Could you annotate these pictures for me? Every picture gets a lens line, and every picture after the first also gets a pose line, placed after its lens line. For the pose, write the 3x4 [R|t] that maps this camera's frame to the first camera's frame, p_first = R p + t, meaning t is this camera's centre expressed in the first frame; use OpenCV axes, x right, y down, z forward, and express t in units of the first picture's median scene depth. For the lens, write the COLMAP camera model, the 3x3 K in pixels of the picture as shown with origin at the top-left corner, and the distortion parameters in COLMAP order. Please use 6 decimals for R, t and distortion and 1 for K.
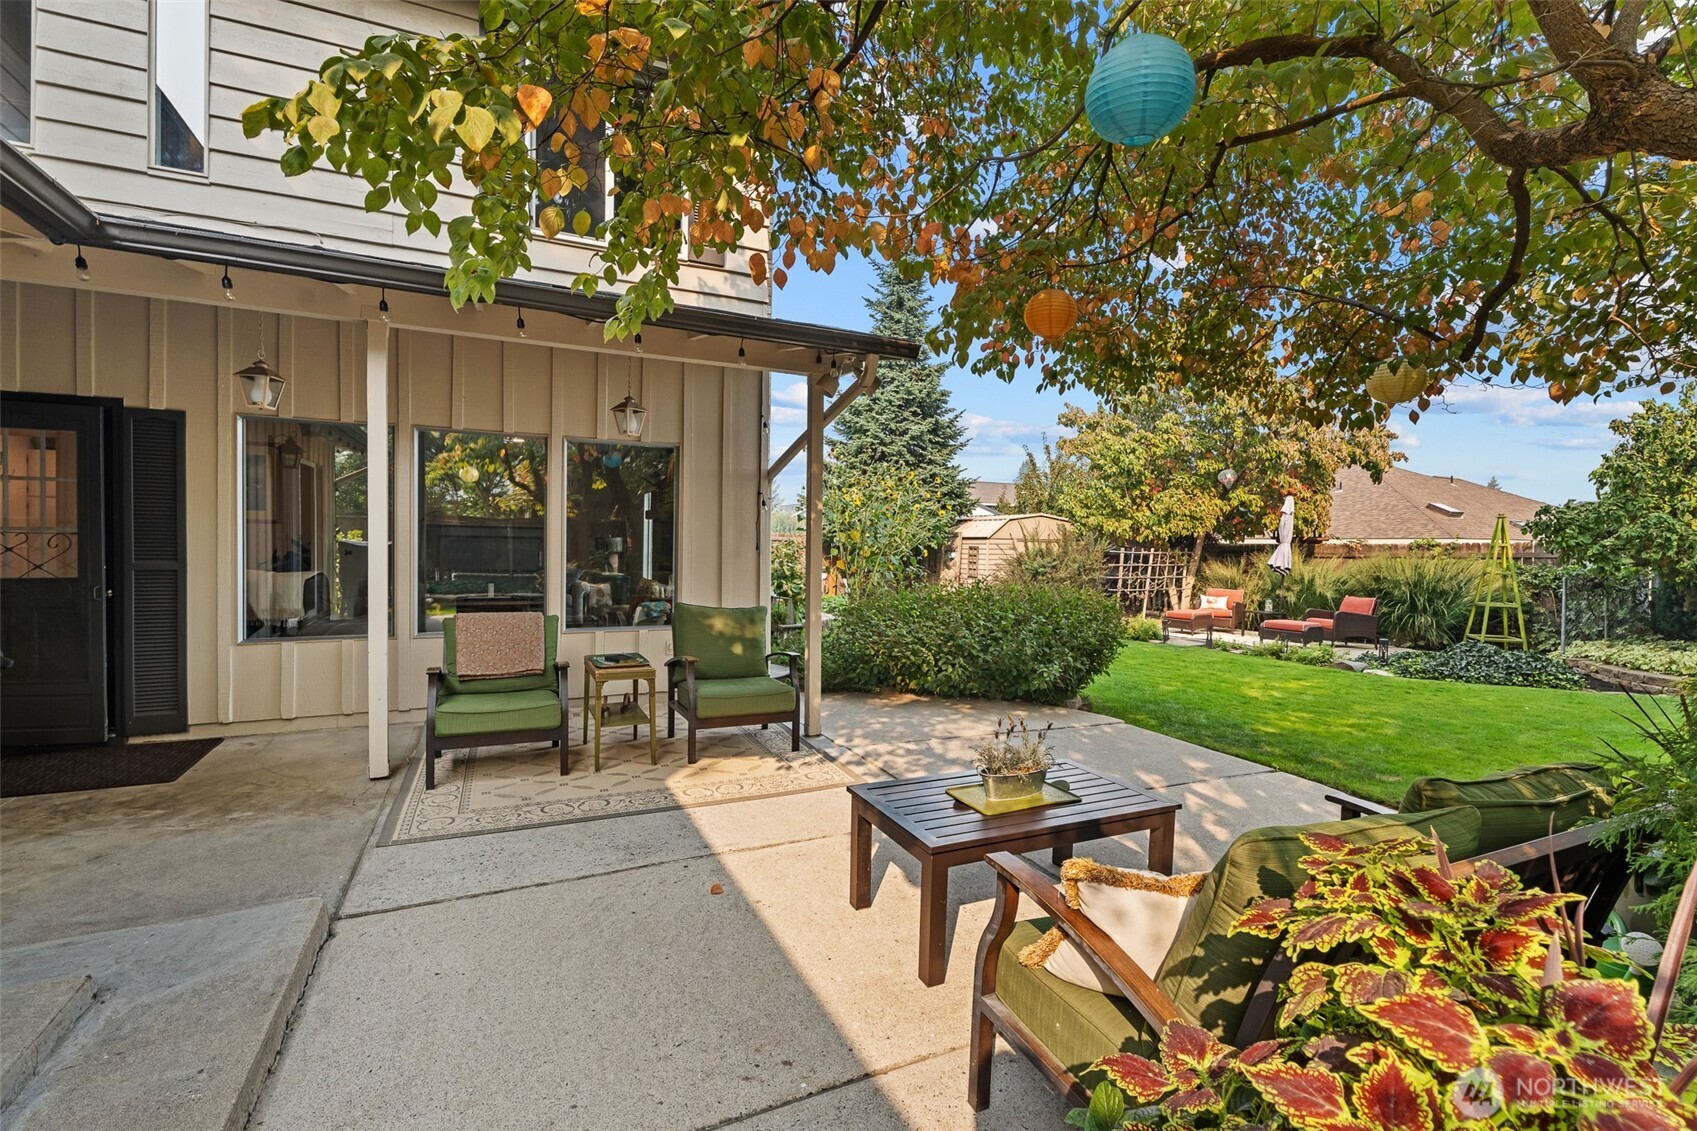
lens RADIAL K [[767.2, 0, 850.1], [0, 767.2, 557.7], [0, 0, 1]] dist [0.015651, 0.000050]
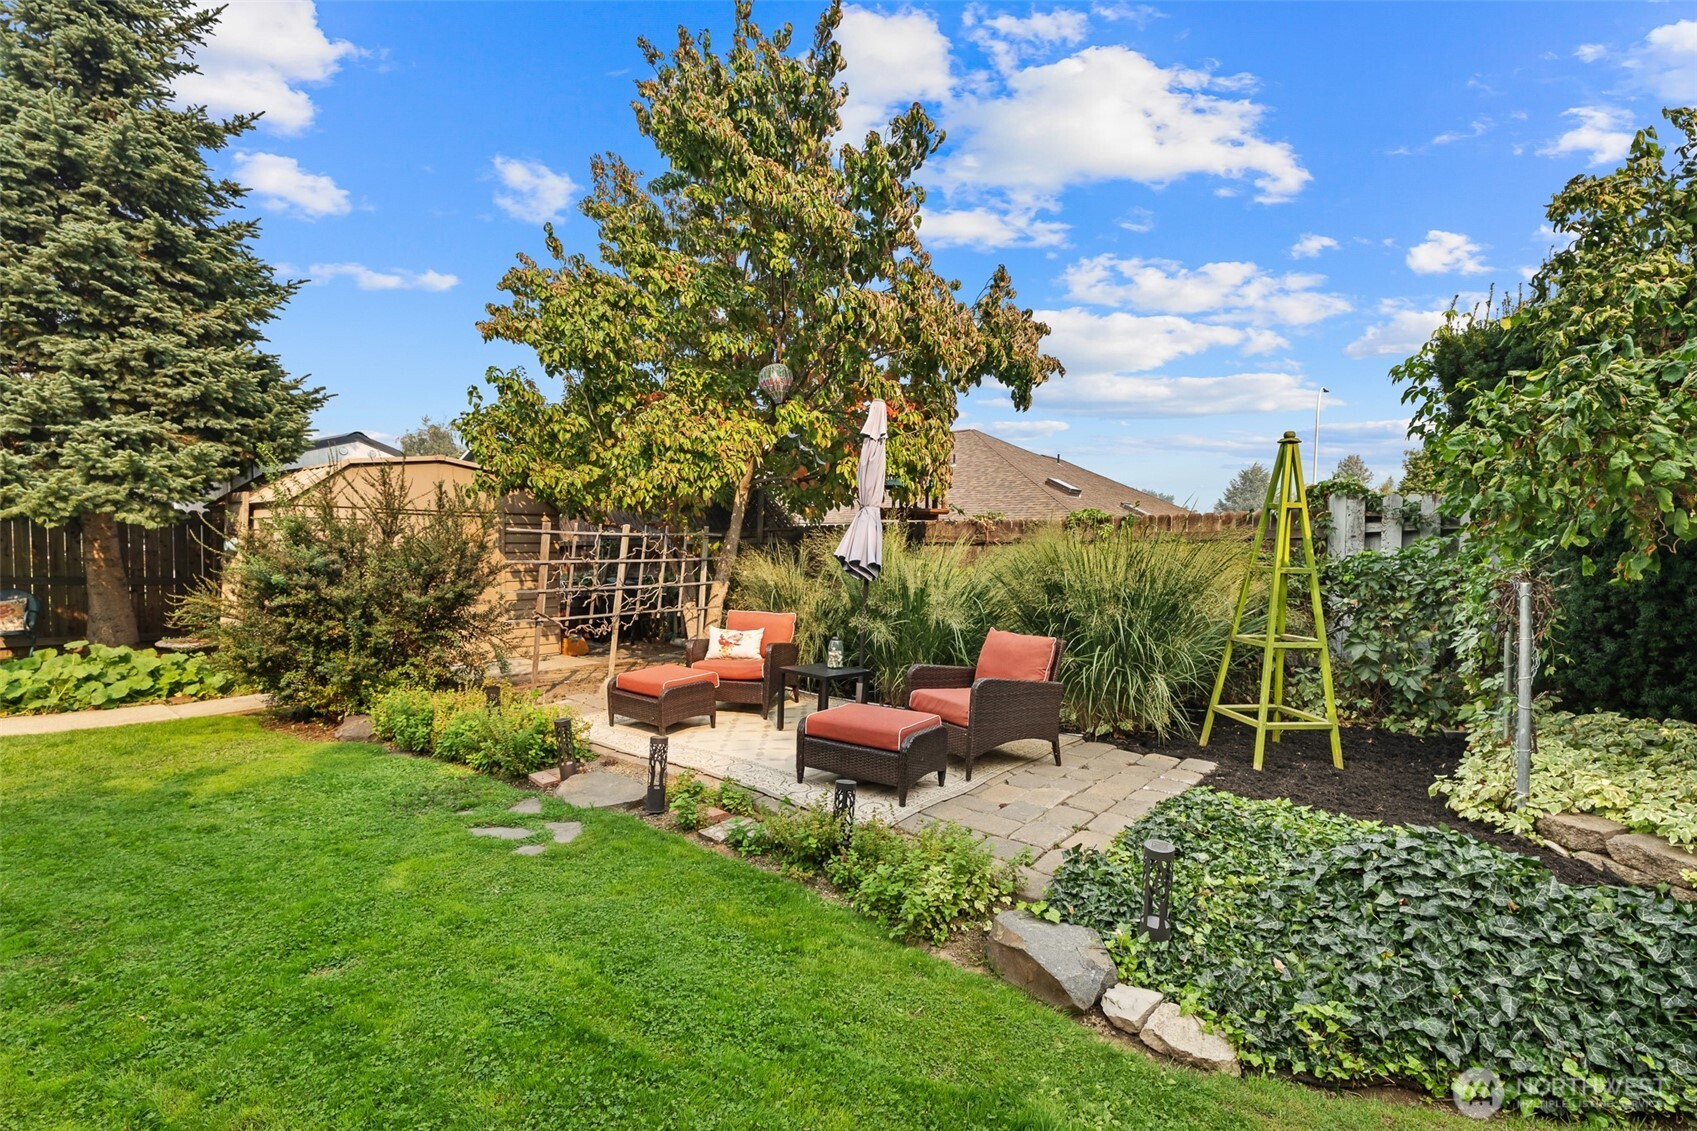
lens RADIAL K [[779.2, 0, 845.0], [0, 779.2, 582.8], [0, 0, 1]] dist [0.000227, -0.000014]
pose [[0.905918, -0.024657, 0.422734, 0.327834], [0.008354, 0.999150, 0.040376, 0.005144], [-0.423370, -0.033046, 0.905354, 0.544684]]
